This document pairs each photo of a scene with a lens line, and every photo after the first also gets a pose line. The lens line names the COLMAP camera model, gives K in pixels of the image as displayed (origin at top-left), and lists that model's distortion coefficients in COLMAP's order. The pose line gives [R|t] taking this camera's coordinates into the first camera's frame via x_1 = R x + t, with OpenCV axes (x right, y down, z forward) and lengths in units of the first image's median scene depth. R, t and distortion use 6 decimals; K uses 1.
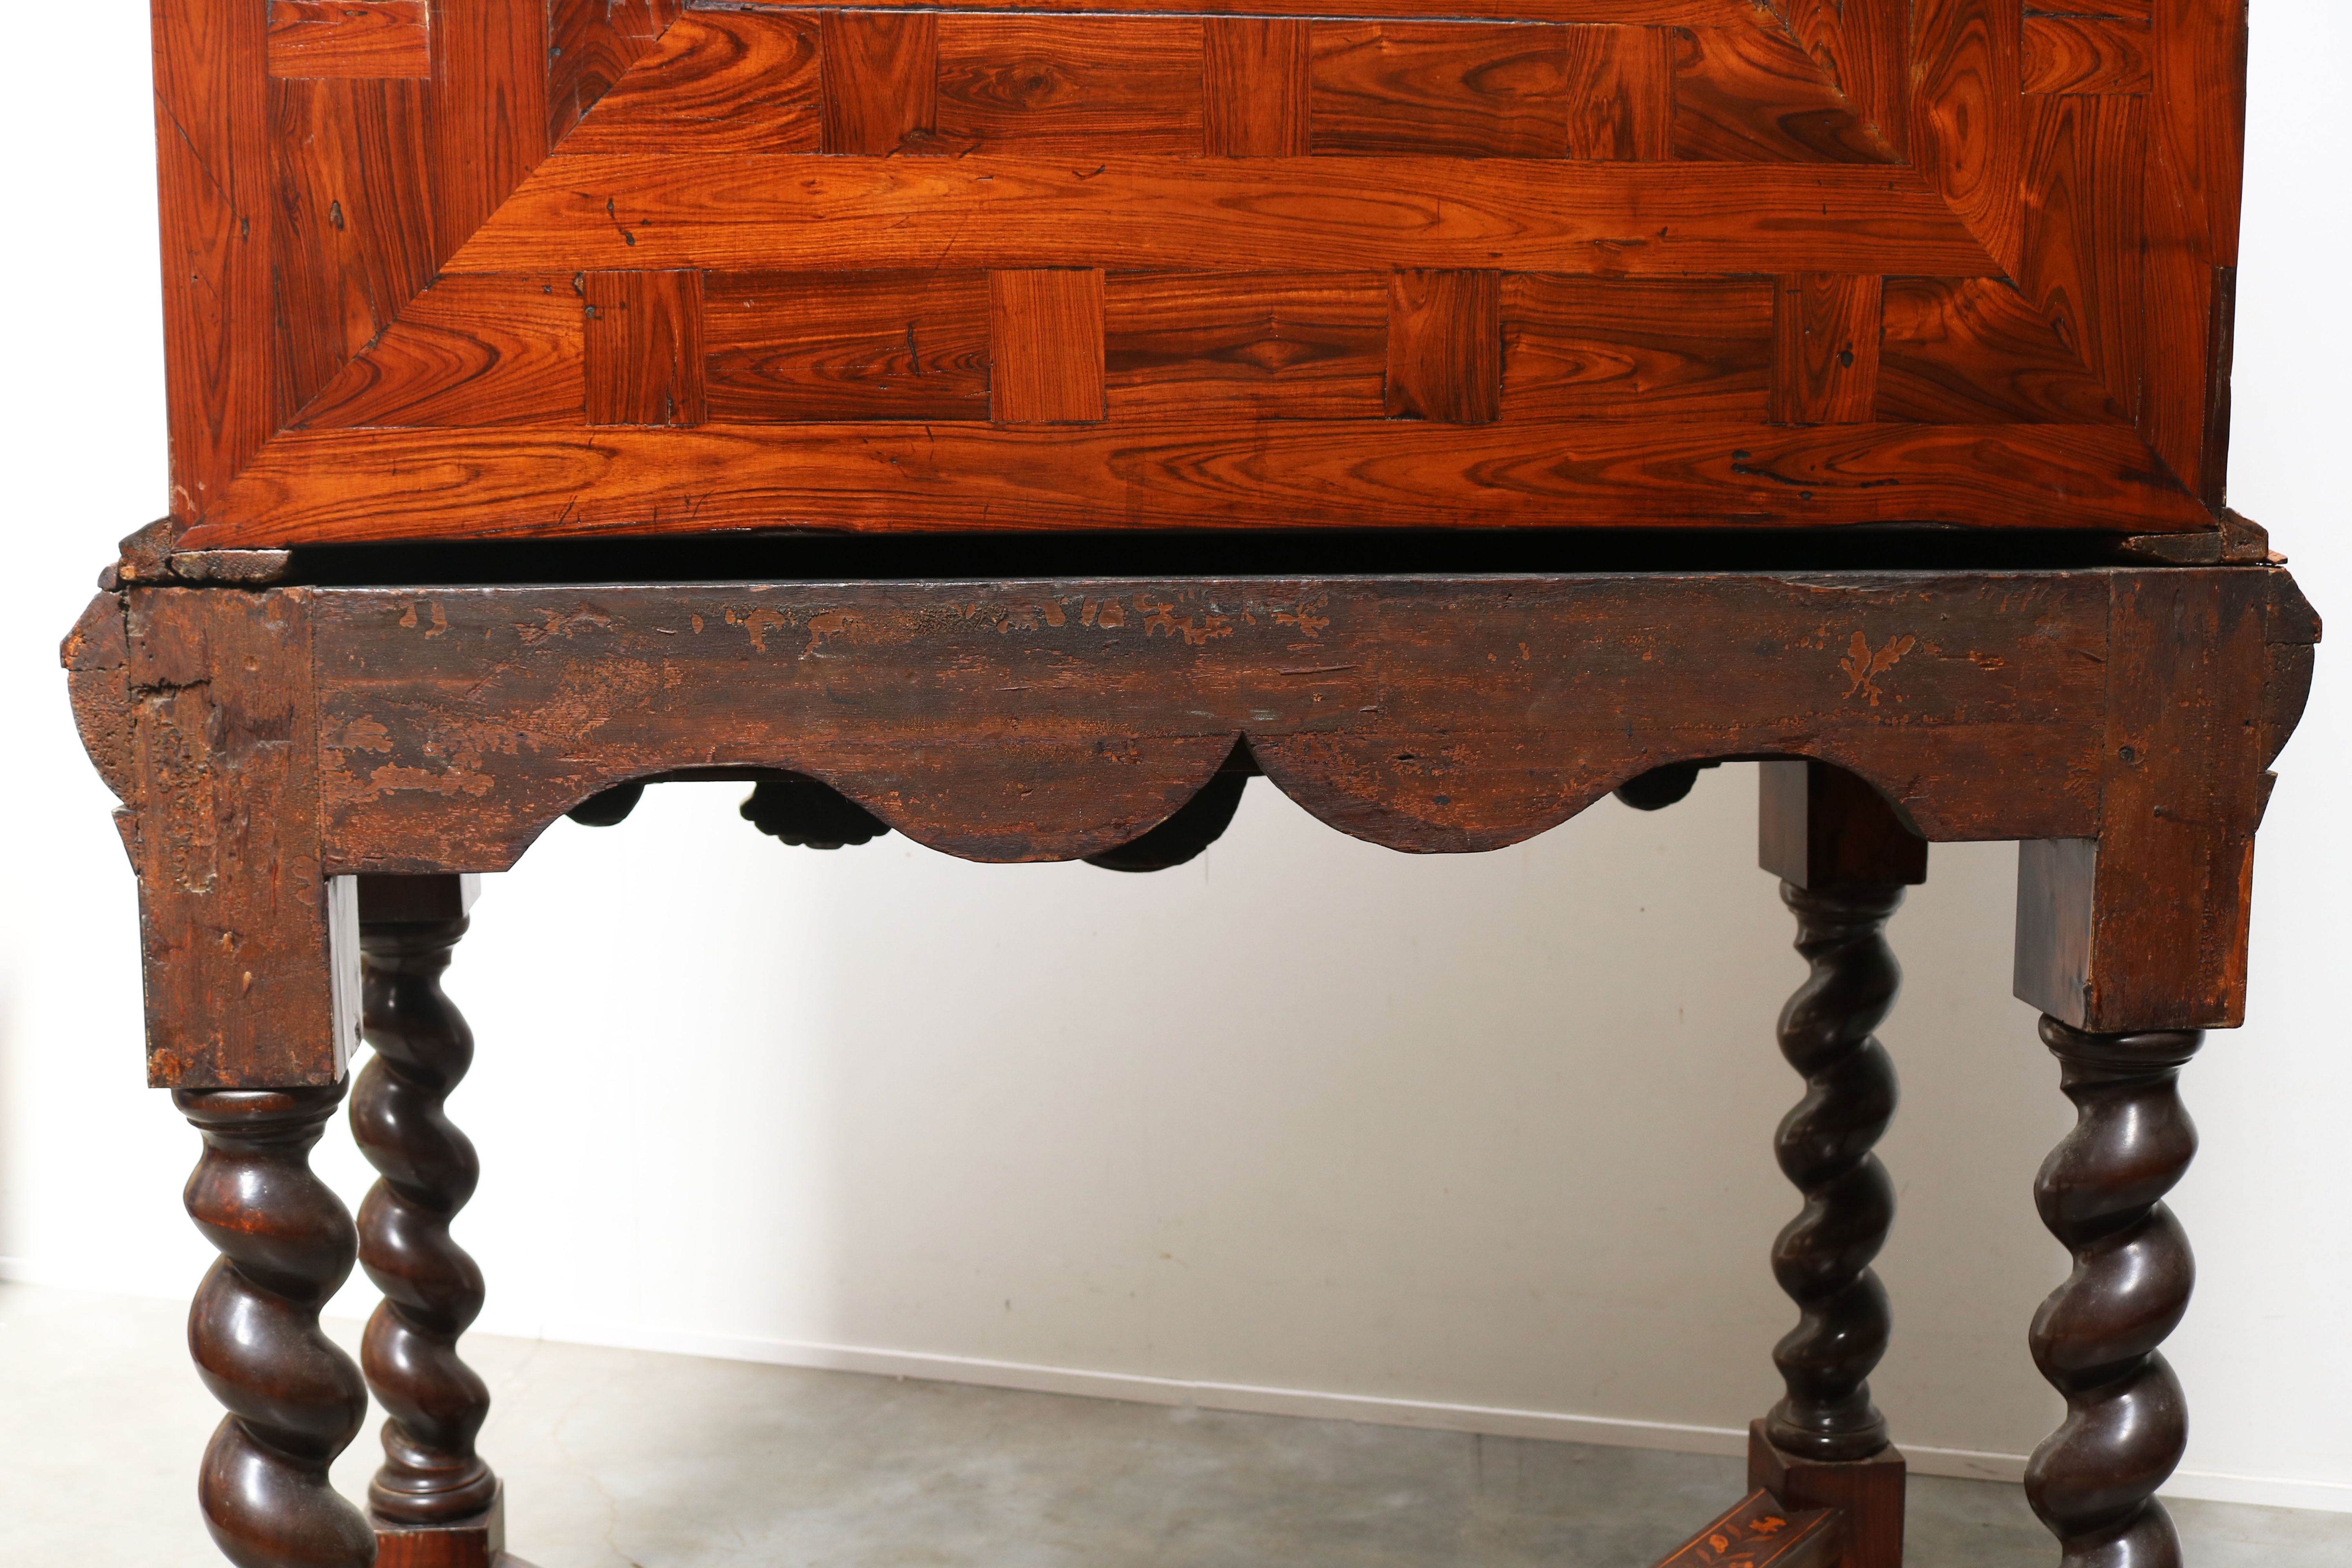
lens RADIAL K [[2525.5, 0, 1174.3], [0, 2525.5, 785.9], [0, 0, 1]] dist [-0.061102, 0.000000]
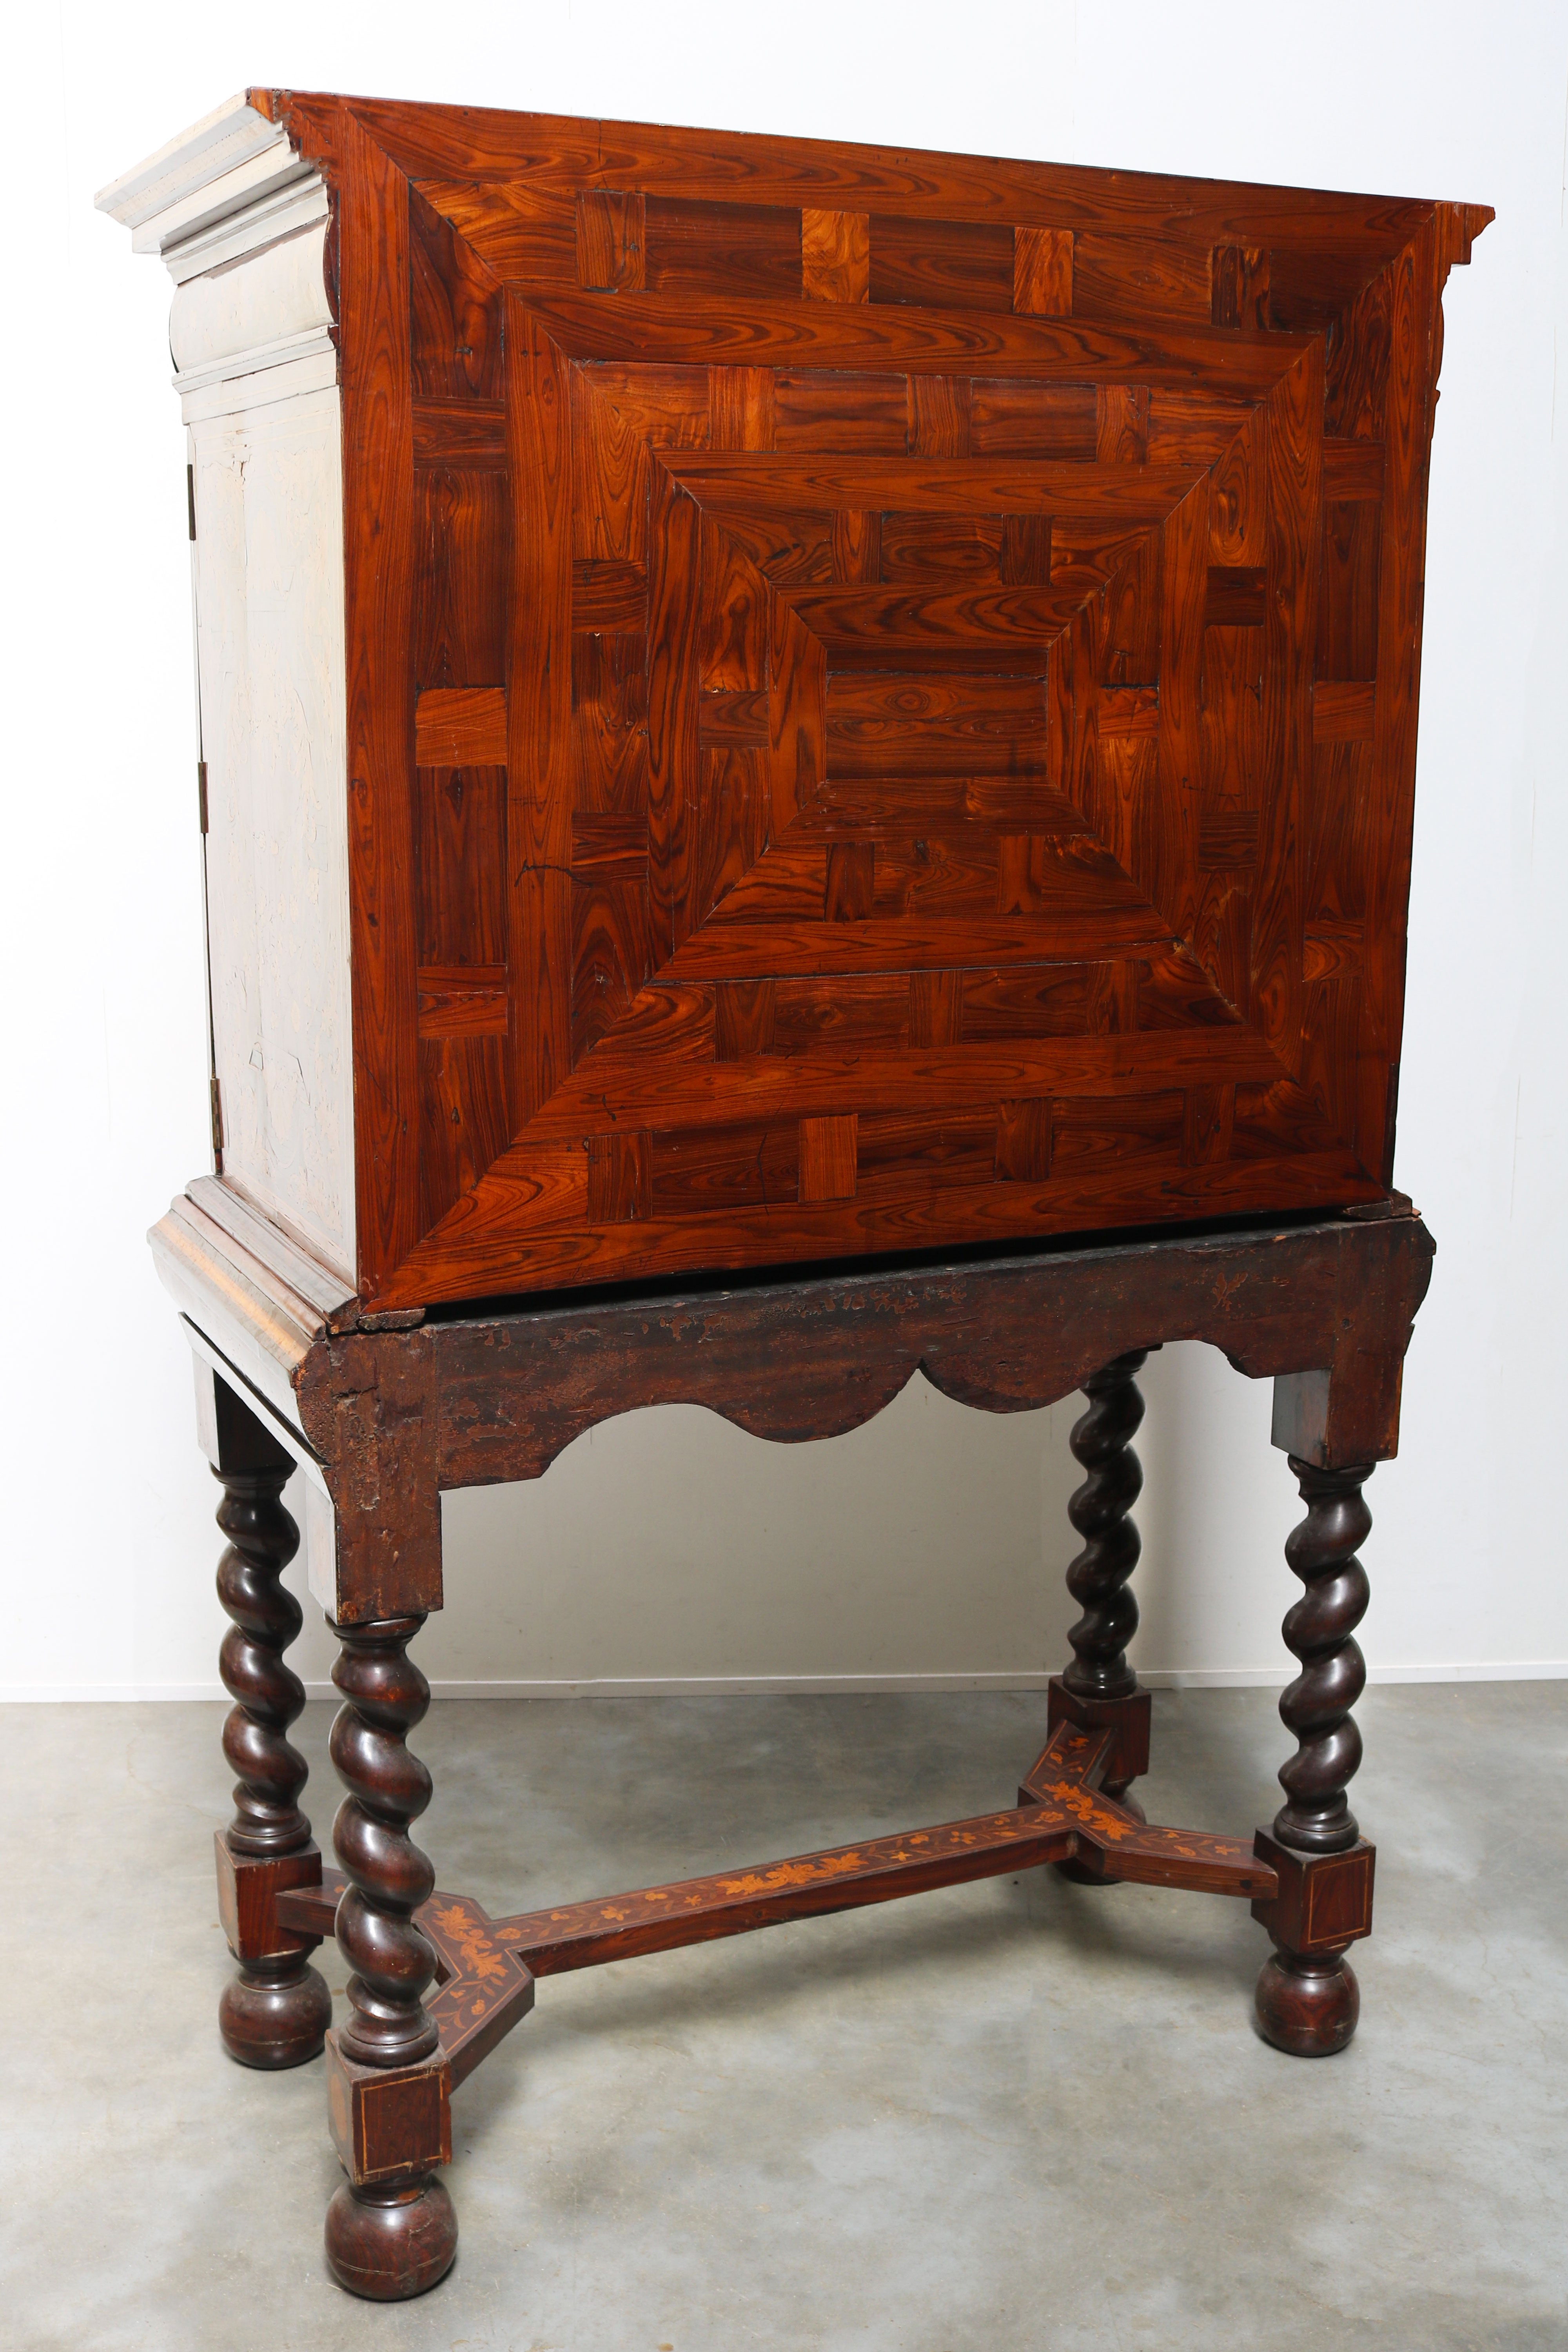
lens RADIAL K [[2525.5, 0, 699.1], [0, 2525.5, 1169.1], [0, 0, 1]] dist [-0.061102, 0.000000]
pose [[0.953693, -0.057822, 0.295173, -0.651535], [0.035977, 0.996232, 0.078914, -0.305328], [-0.298623, -0.064640, 0.952179, -0.656628]]
